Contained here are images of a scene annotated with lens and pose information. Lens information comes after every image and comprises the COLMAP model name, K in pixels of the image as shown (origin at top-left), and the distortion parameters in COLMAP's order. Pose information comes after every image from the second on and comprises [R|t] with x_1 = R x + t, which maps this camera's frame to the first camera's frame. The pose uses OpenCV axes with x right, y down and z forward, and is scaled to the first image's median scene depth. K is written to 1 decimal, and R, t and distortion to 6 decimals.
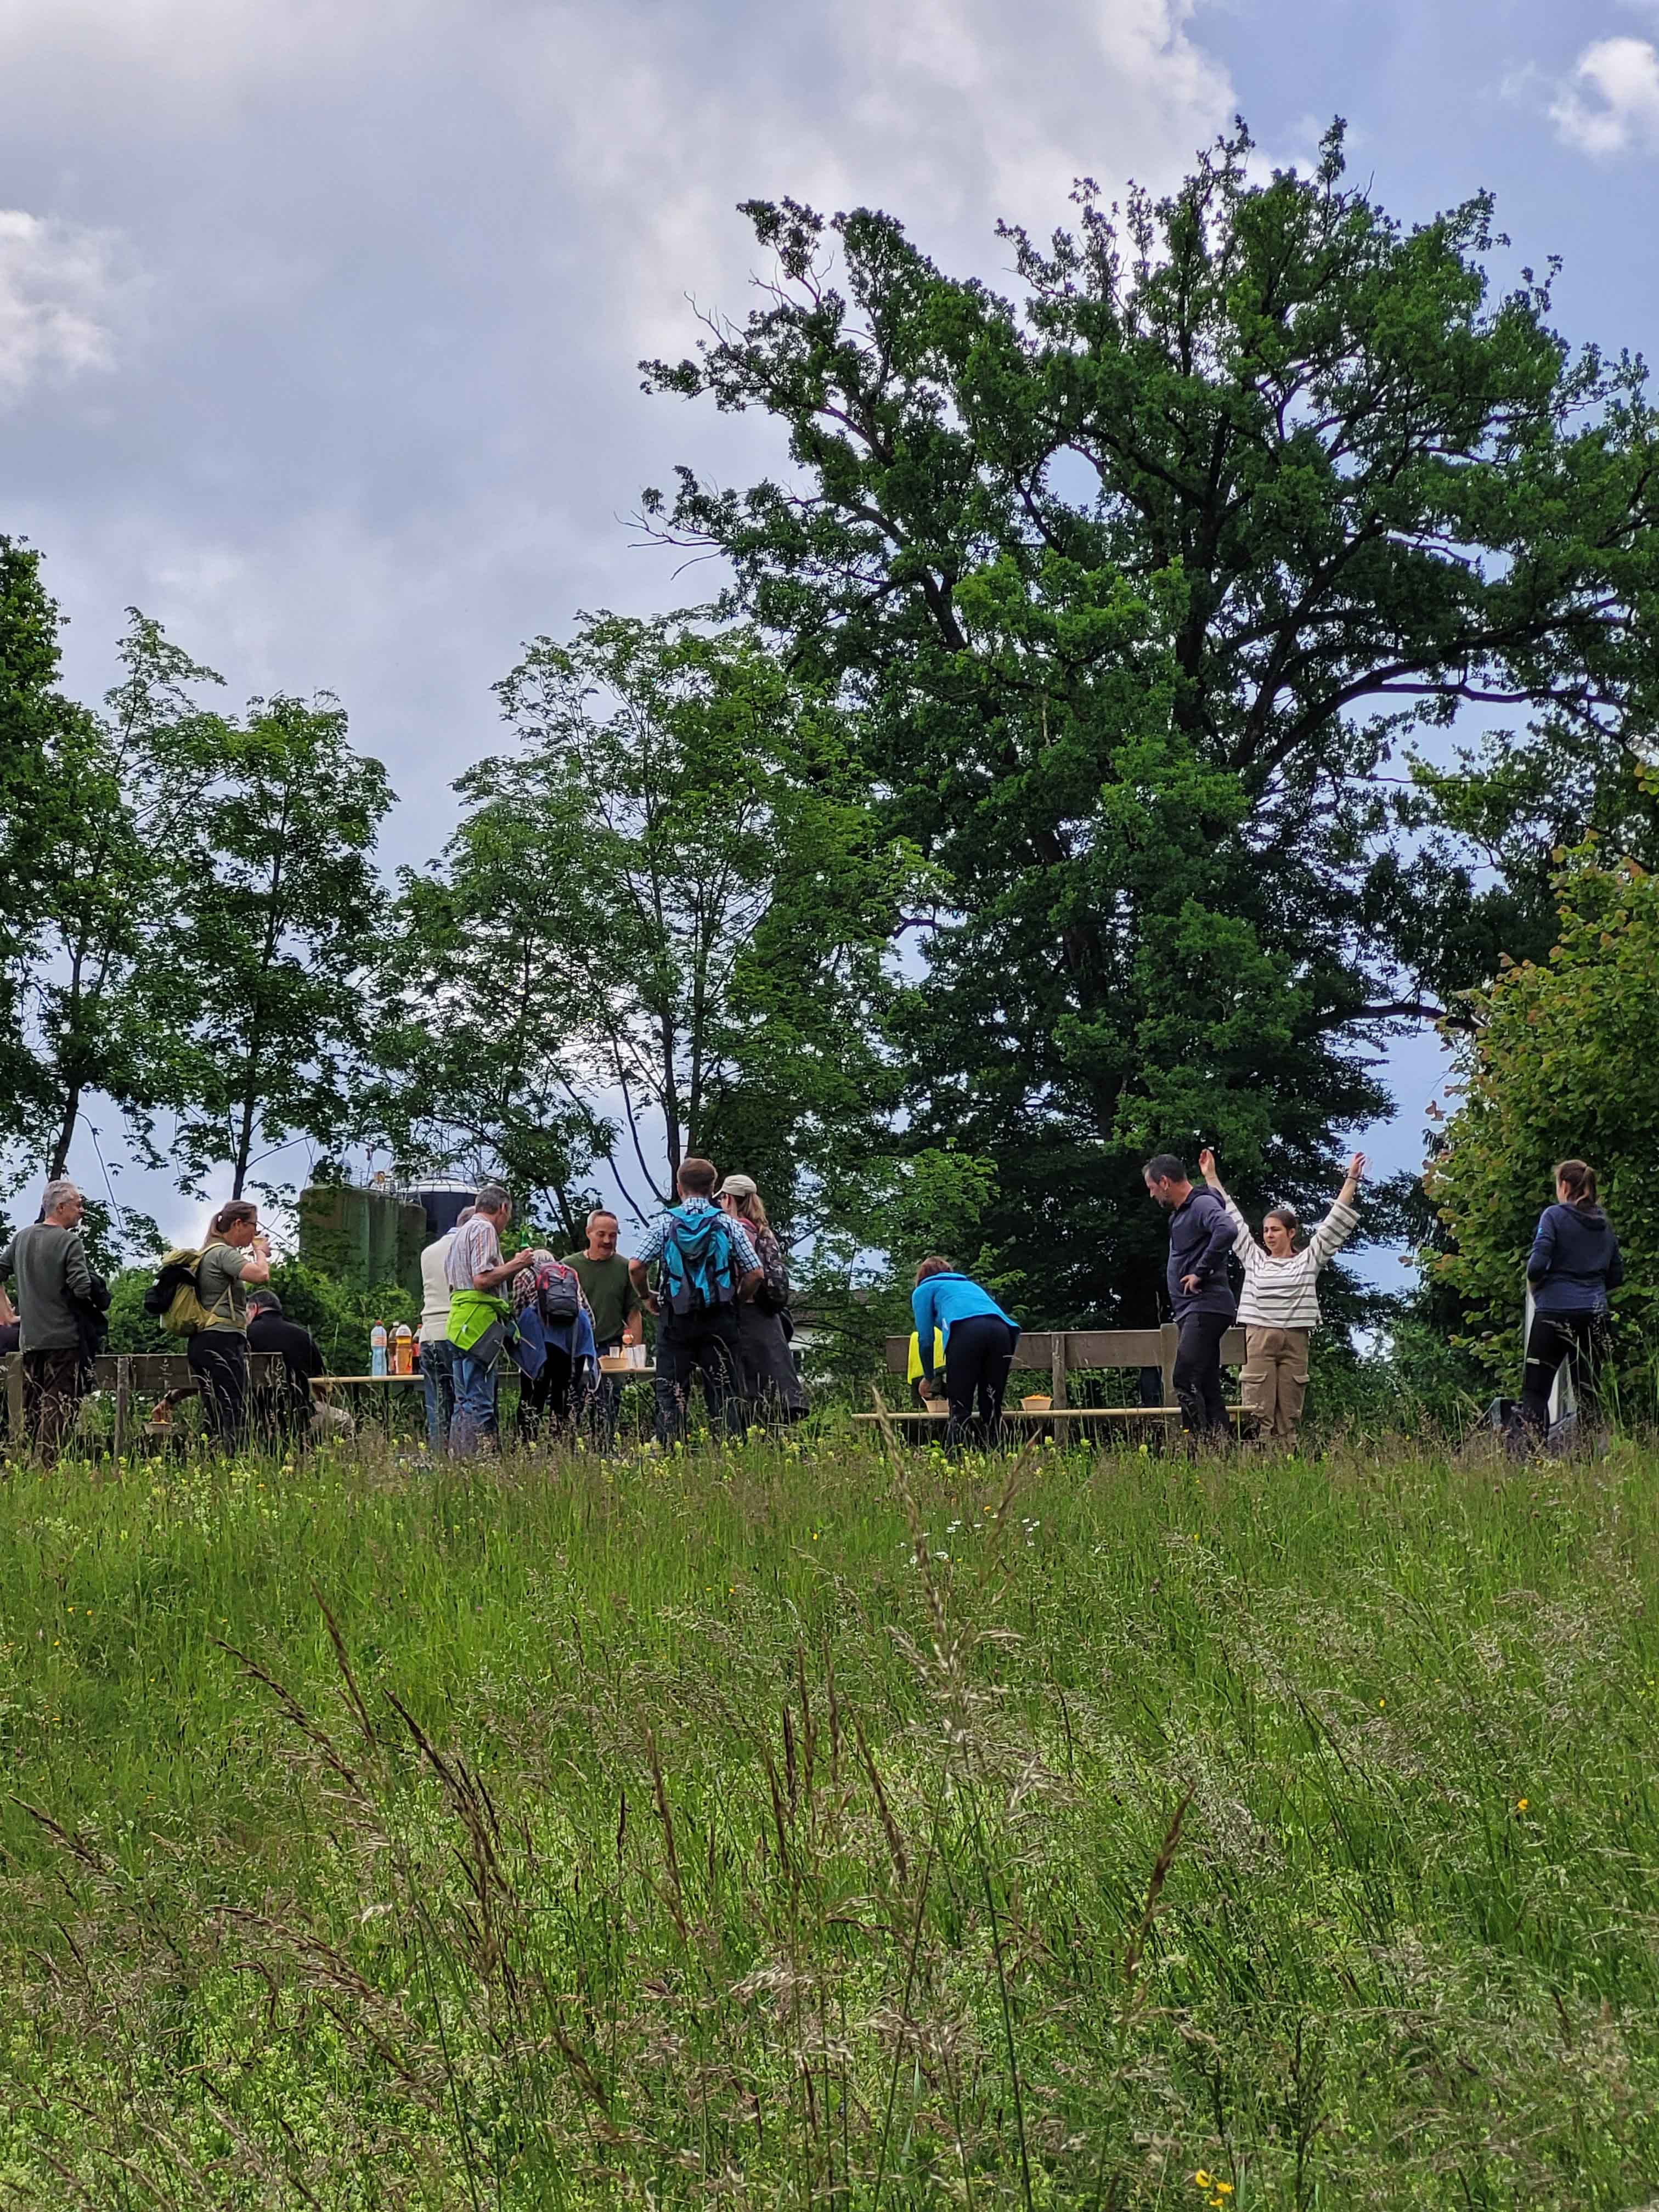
lens RADIAL K [[5452.5, 0, 830.0], [0, 5452.5, 1102.4], [0, 0, 1]] dist [-0.027470, 0.000000]
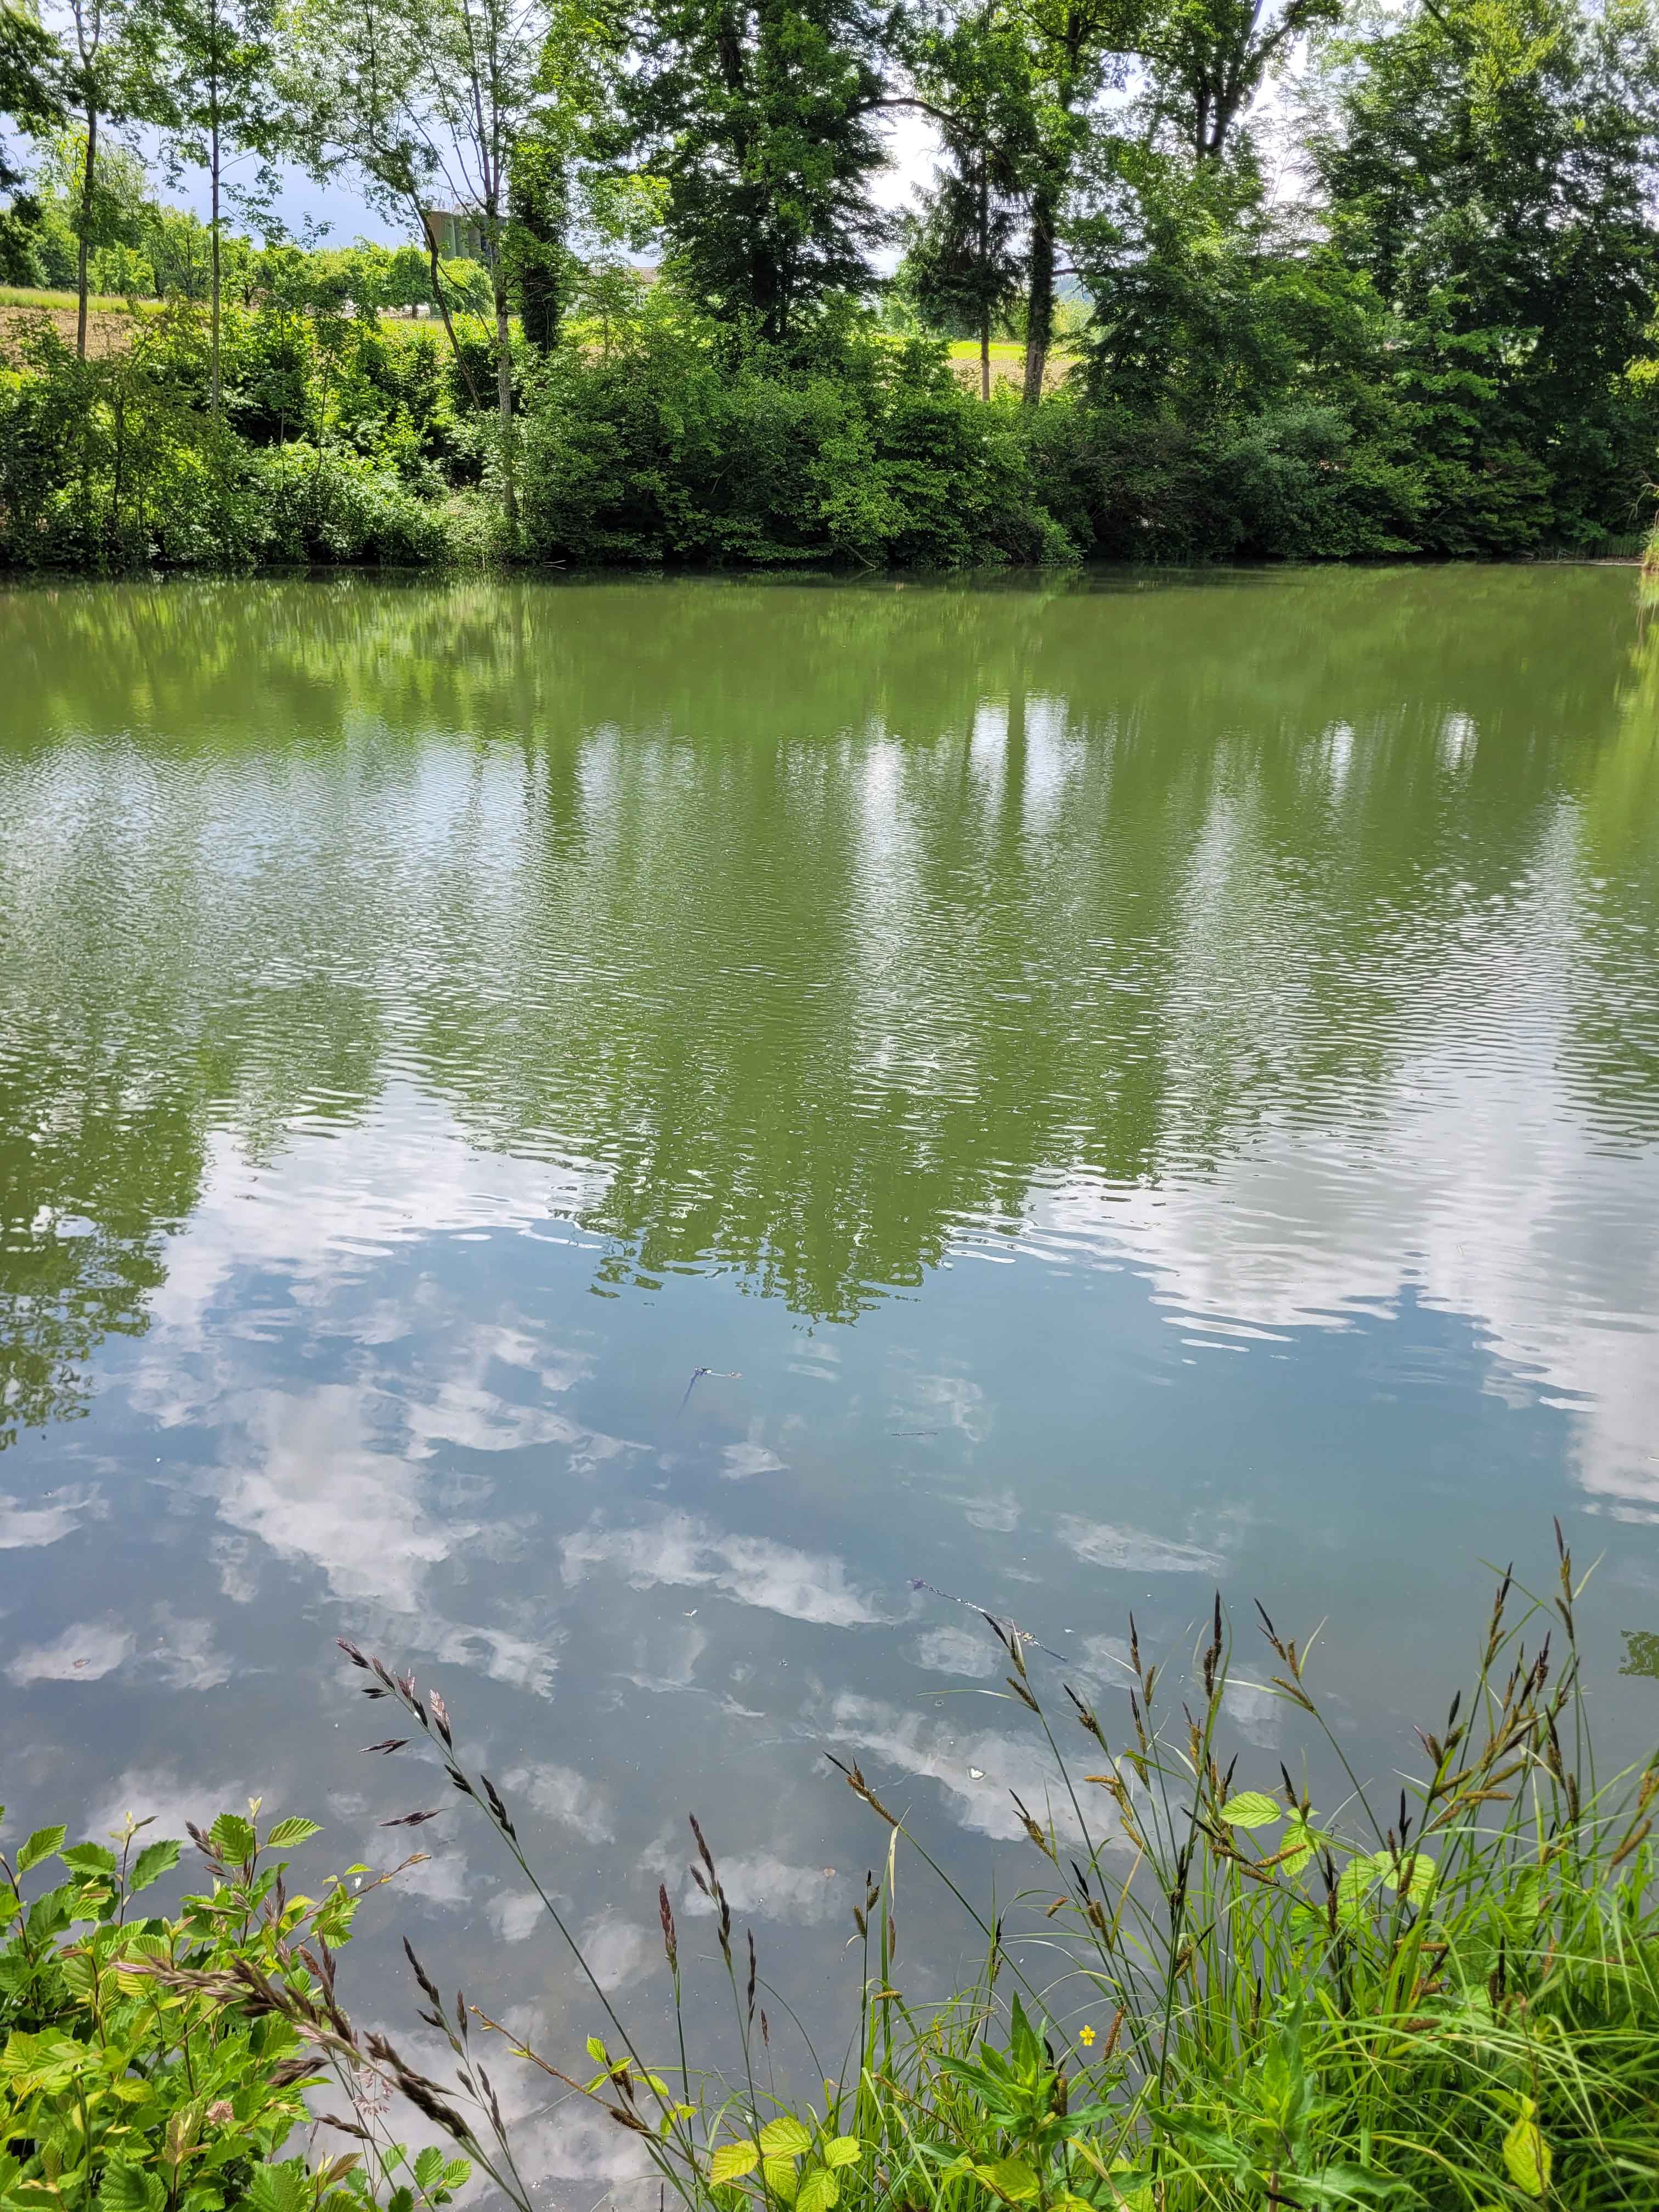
lens RADIAL K [[1644.0, 0, 849.3], [0, 1644.0, 1108.5], [0, 0, 1]] dist [0.032998, -0.004917]
pose [[0.994842, -0.020755, 0.099289, 0.023645], [-0.030299, 0.873356, 0.486140, 0.007298], [-0.096805, -0.486640, 0.868222, 0.348010]]
